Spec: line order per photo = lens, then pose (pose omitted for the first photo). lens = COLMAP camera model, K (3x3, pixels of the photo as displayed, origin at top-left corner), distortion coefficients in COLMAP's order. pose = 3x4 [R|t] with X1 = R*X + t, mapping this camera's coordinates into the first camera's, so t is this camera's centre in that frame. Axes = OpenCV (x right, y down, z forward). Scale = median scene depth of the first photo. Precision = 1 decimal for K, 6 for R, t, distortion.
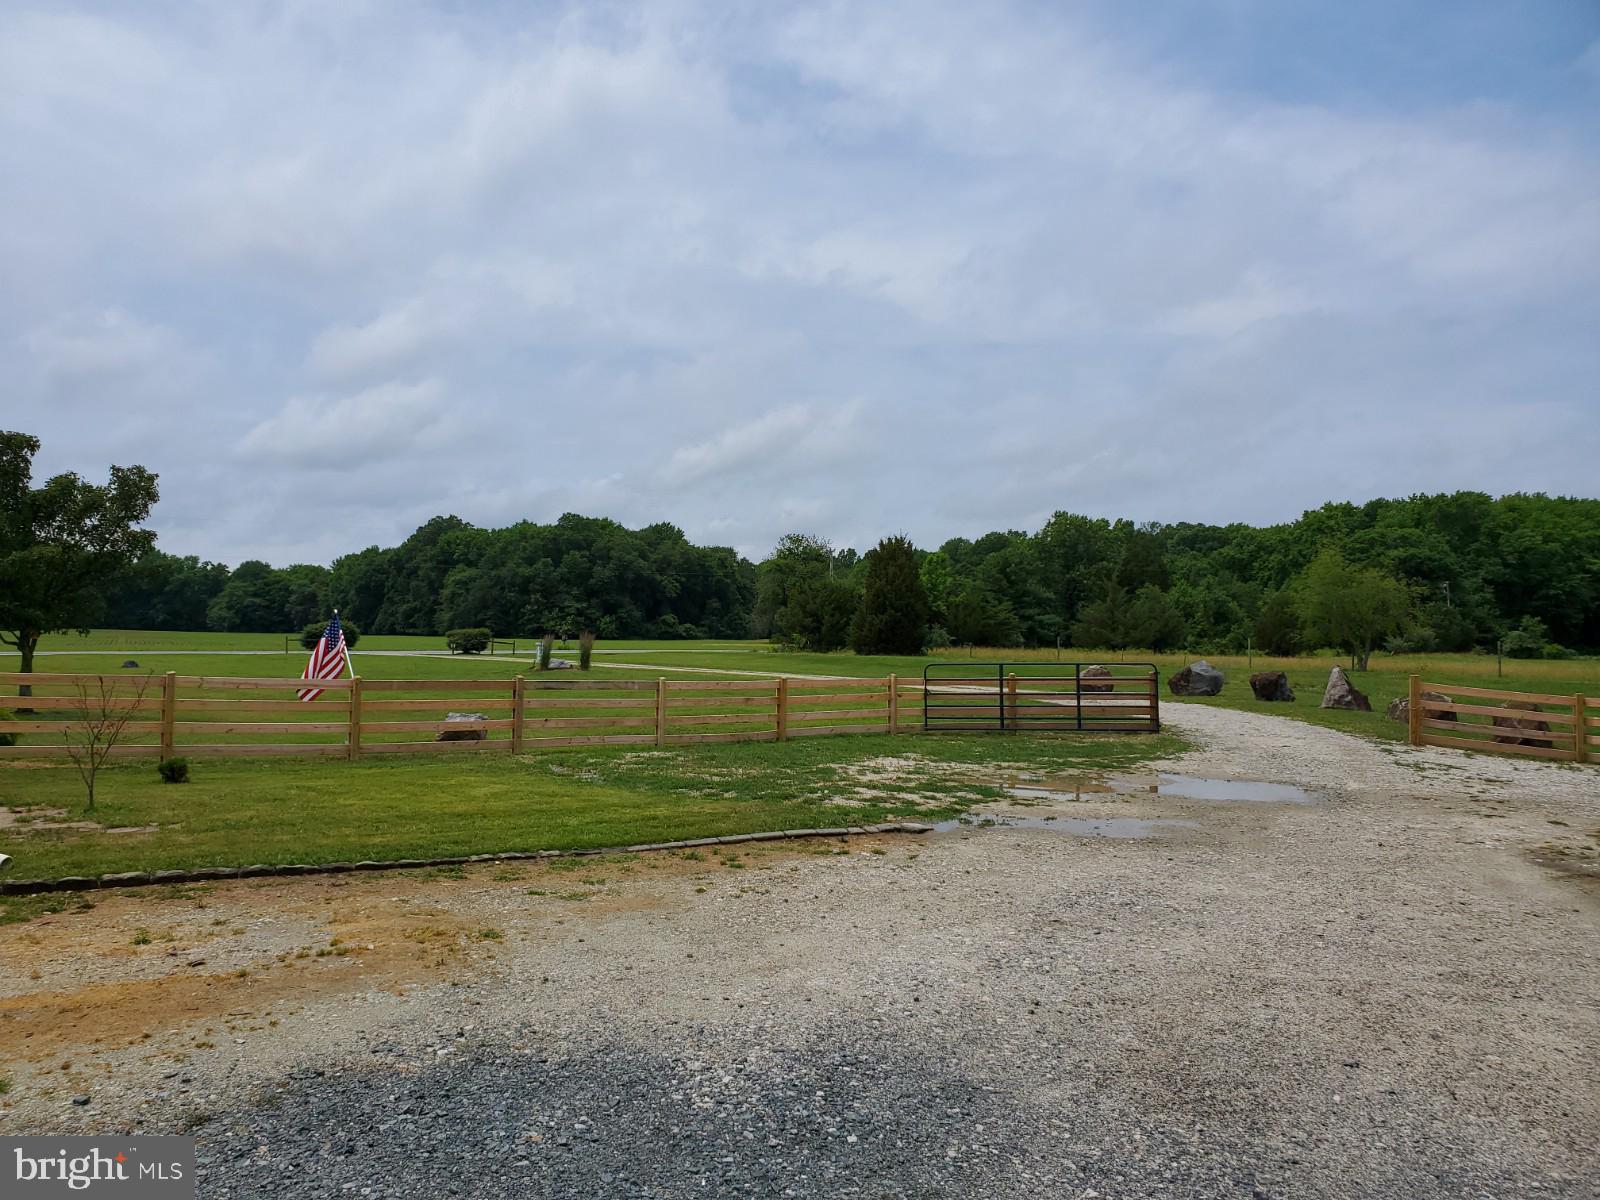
lens RADIAL K [[1252.1, 0, 800.0], [0, 1252.1, 600.0], [0, 0, 1]] dist [0.173710, -0.298126]
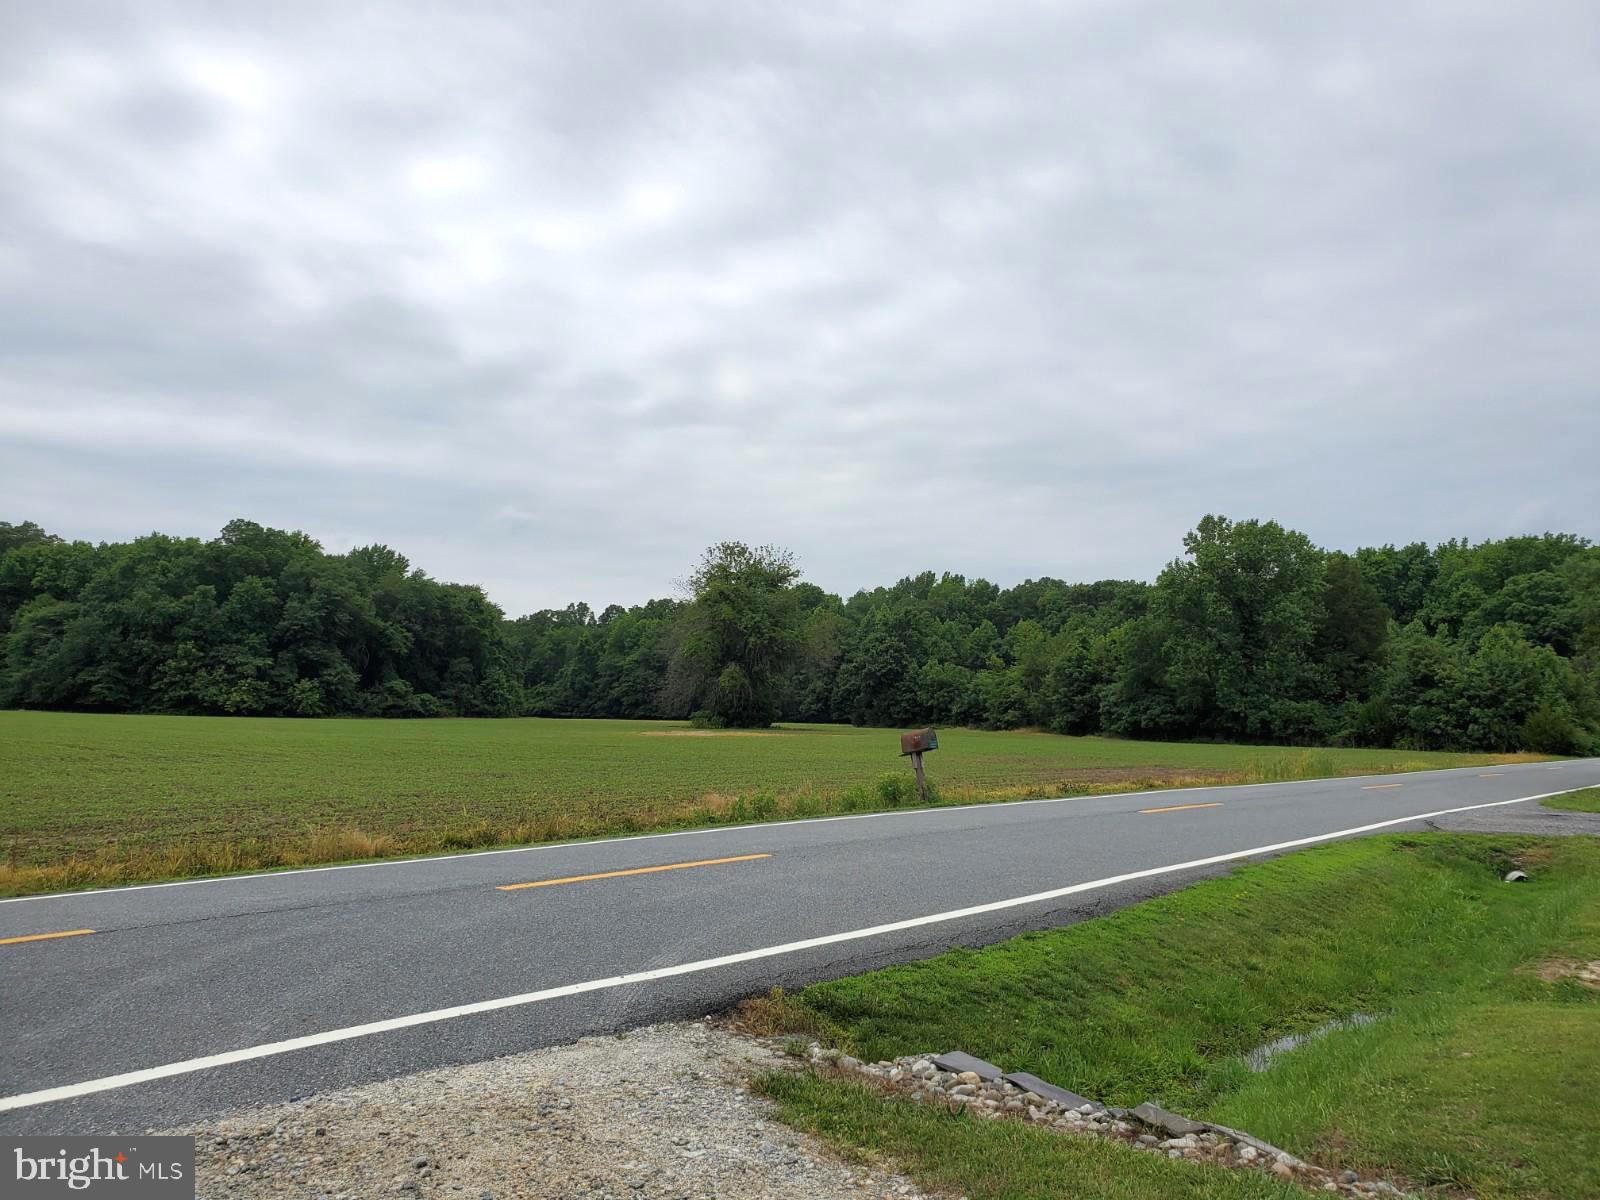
lens RADIAL K [[1291.7, 0, 800.0], [0, 1291.7, 600.0], [0, 0, 1]] dist [0.006922, 0.090138]
pose [[0.959705, 0.035281, 0.278787, -0.094935], [-0.019565, 0.998069, -0.058957, 0.006010], [-0.280329, 0.051127, 0.958542, 0.290794]]
